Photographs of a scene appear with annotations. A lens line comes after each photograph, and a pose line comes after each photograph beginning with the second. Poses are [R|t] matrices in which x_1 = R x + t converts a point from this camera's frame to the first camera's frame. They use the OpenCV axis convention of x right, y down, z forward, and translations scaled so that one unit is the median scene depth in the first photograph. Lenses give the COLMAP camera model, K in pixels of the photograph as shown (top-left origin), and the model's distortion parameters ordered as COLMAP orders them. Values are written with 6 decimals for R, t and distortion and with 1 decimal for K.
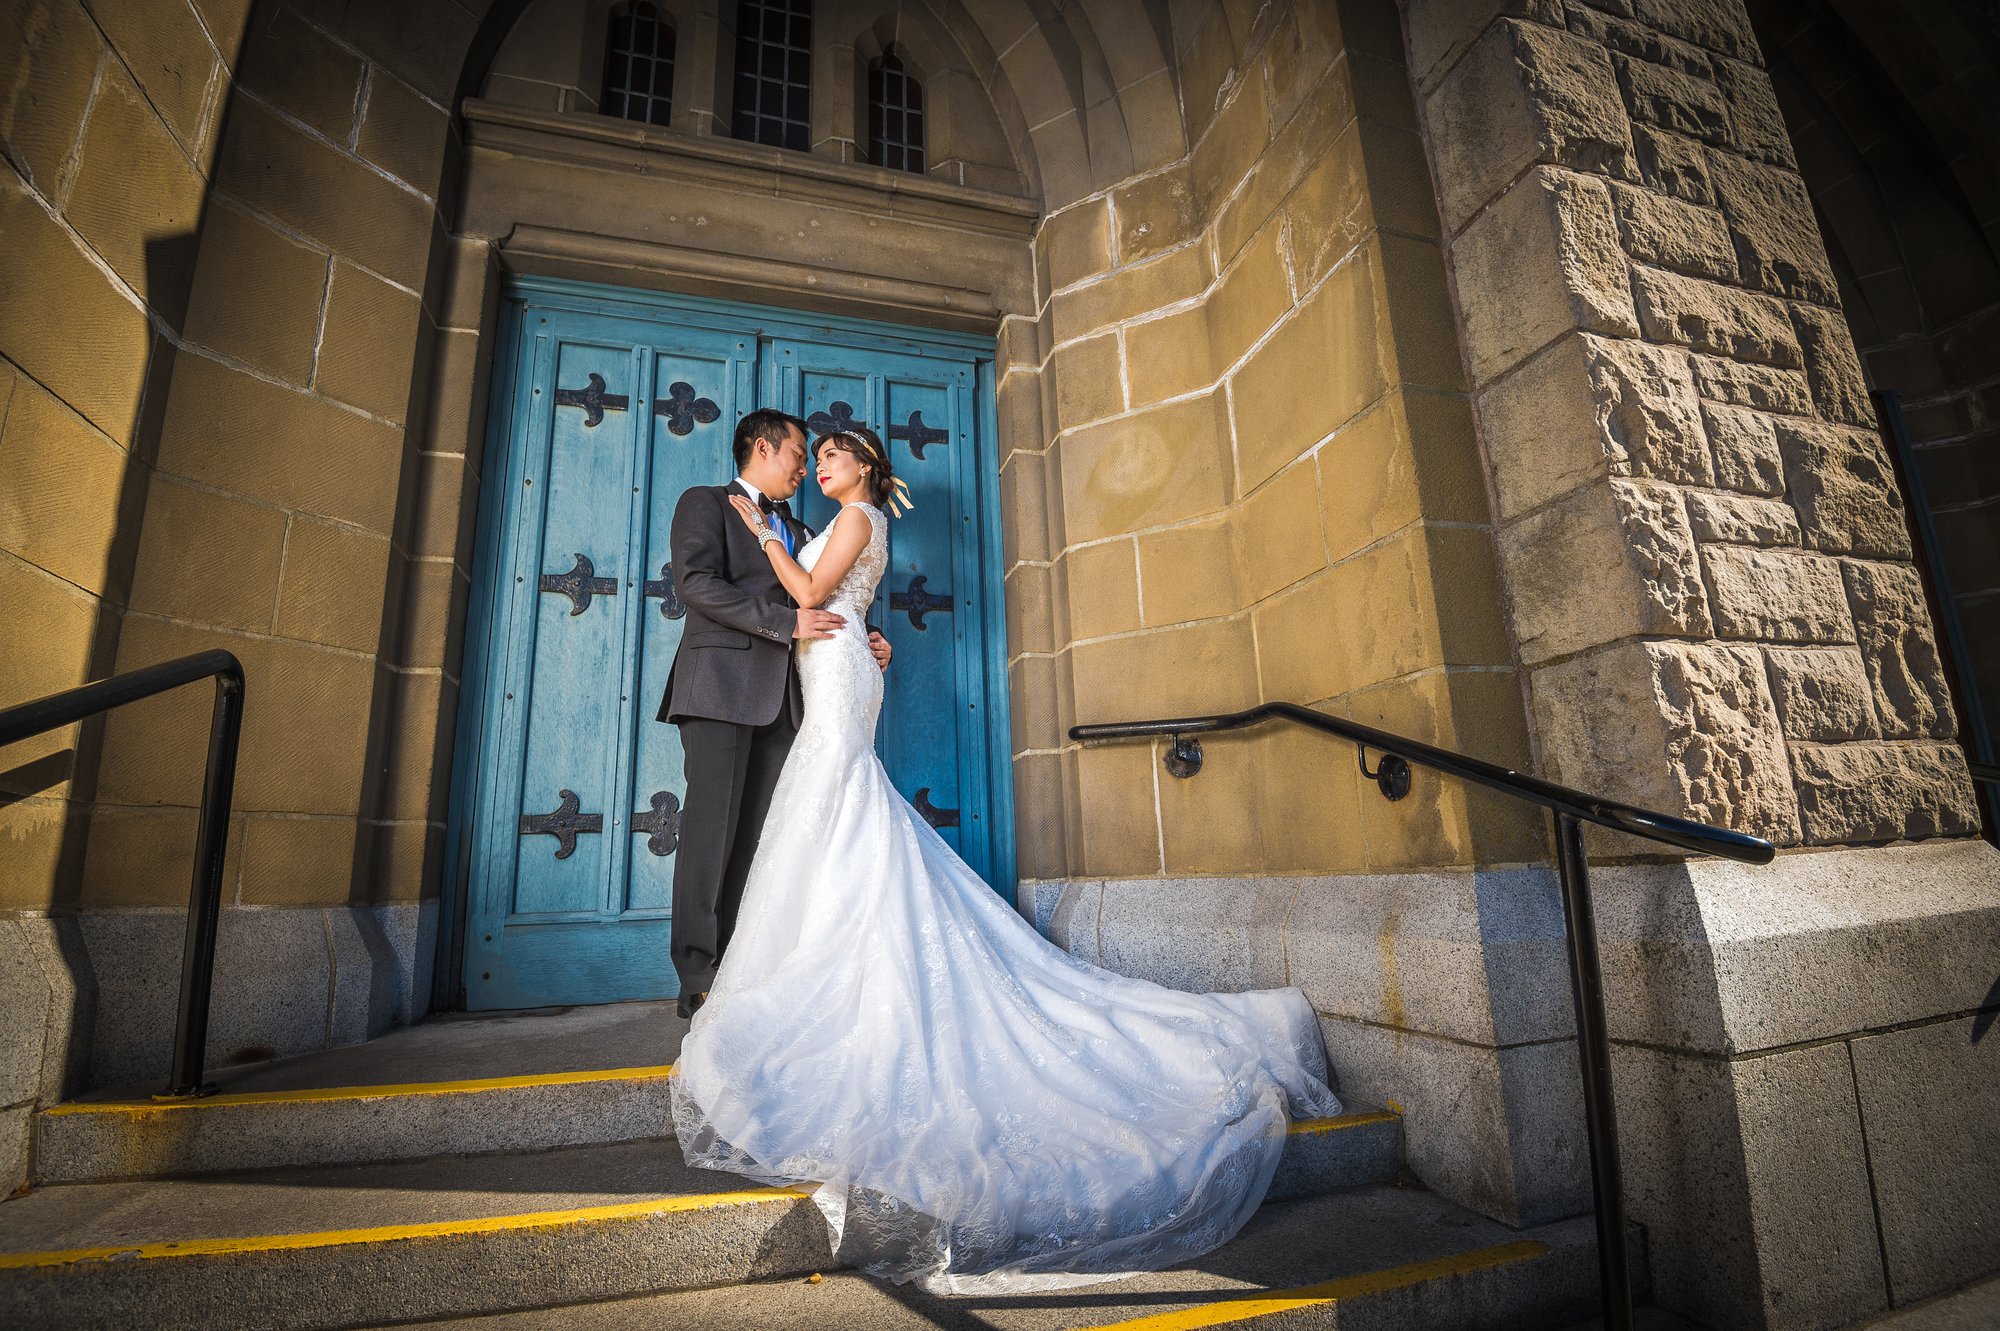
lens RADIAL K [[907.4, 0, 1000.0], [0, 907.4, 665.5], [0, 0, 1]] dist [-0.024987, -0.009454]
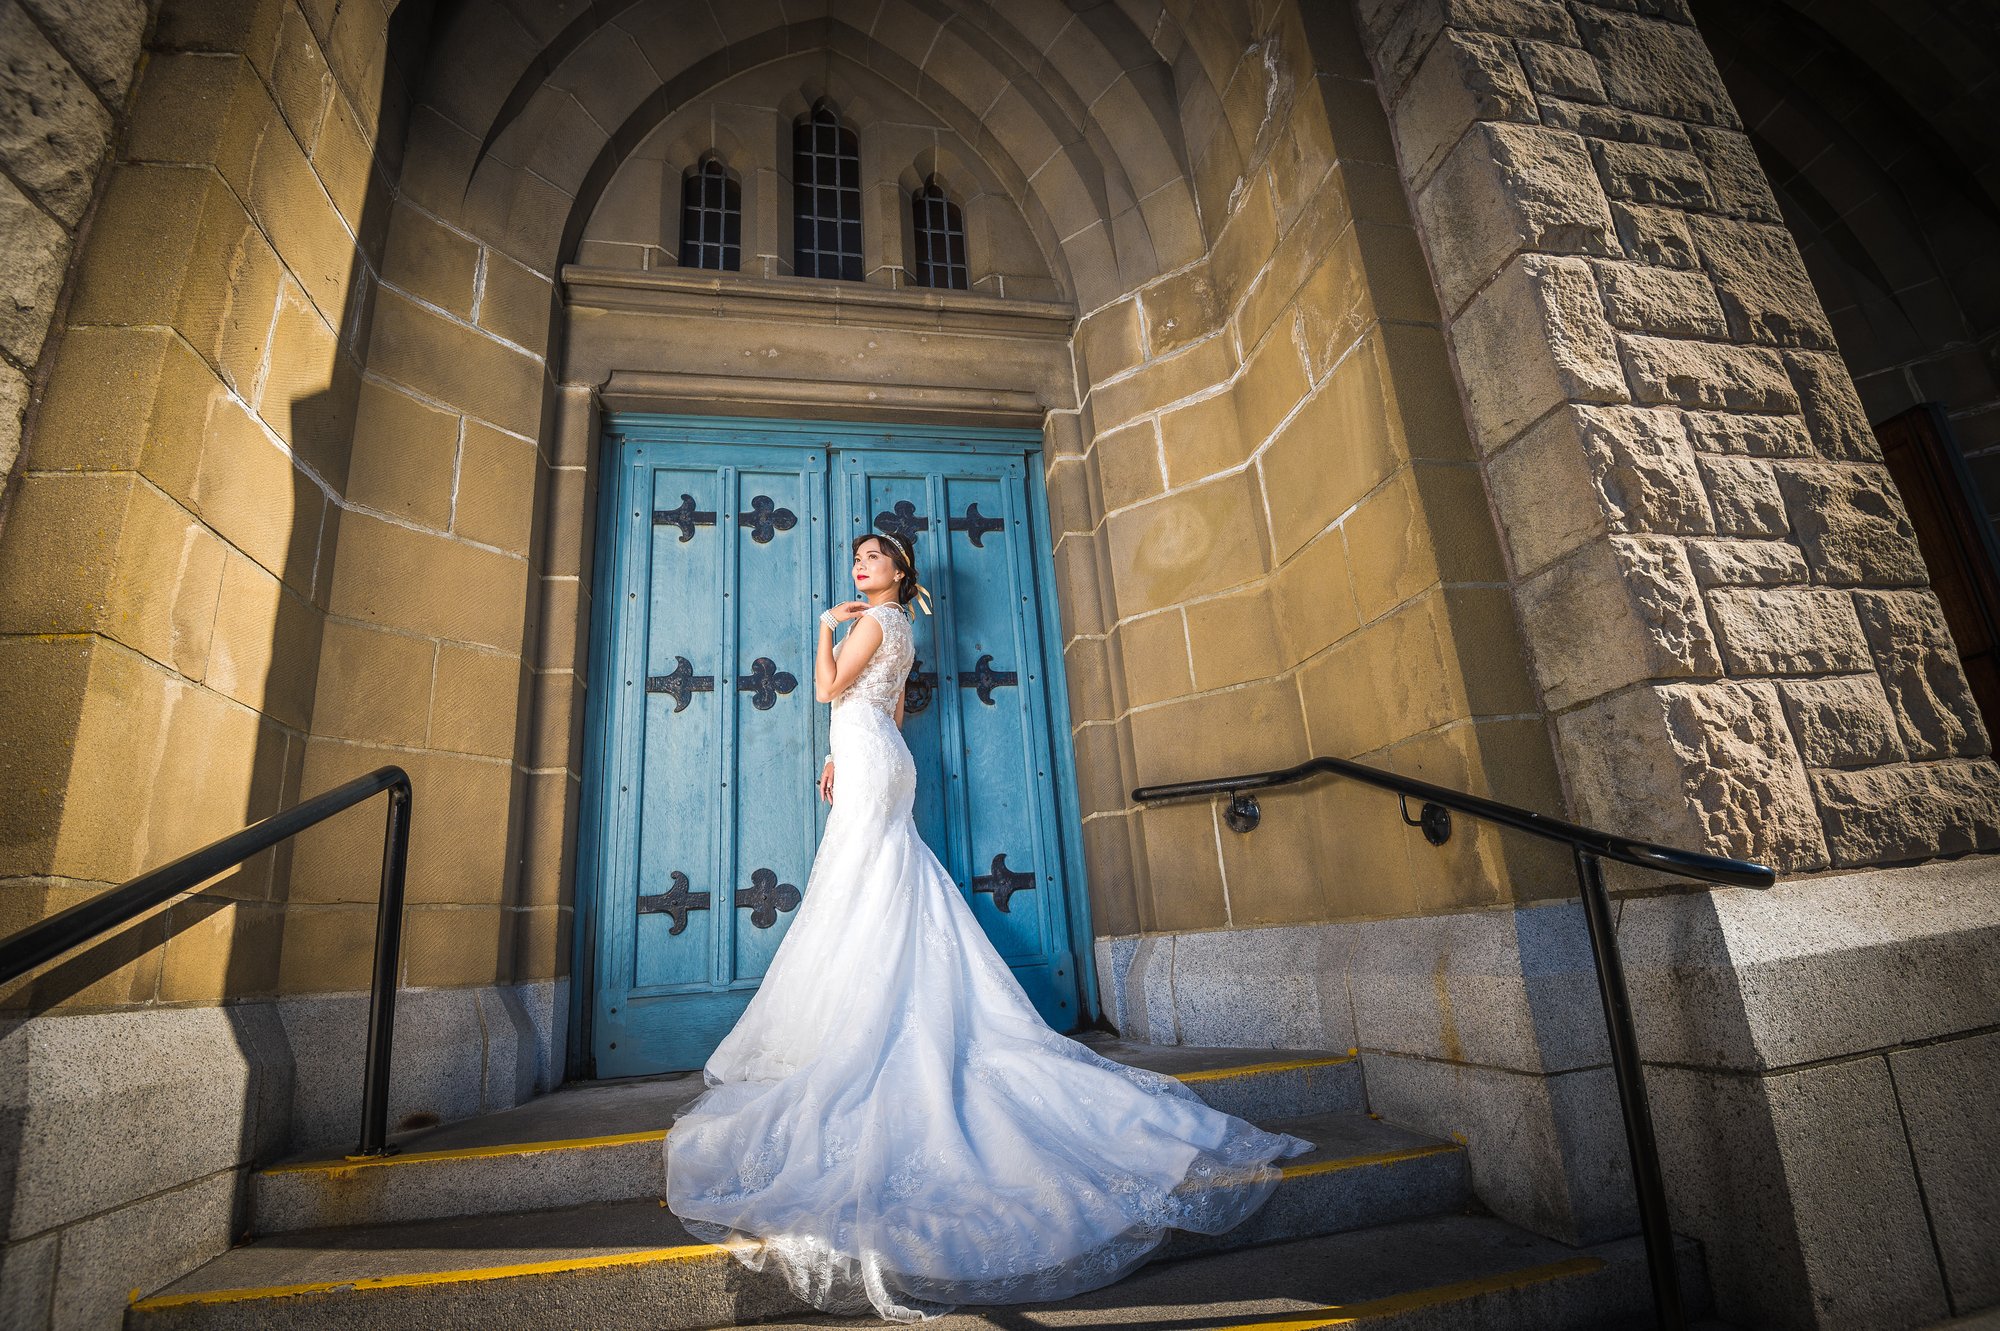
lens RADIAL K [[907.4, 0, 1000.0], [0, 907.4, 665.5], [0, 0, 1]] dist [-0.024987, -0.009454]
pose [[0.994987, -0.064143, -0.076725, 0.016978], [0.059006, 0.995976, -0.067451, -0.019546], [0.080743, 0.062586, 0.994768, -0.107697]]
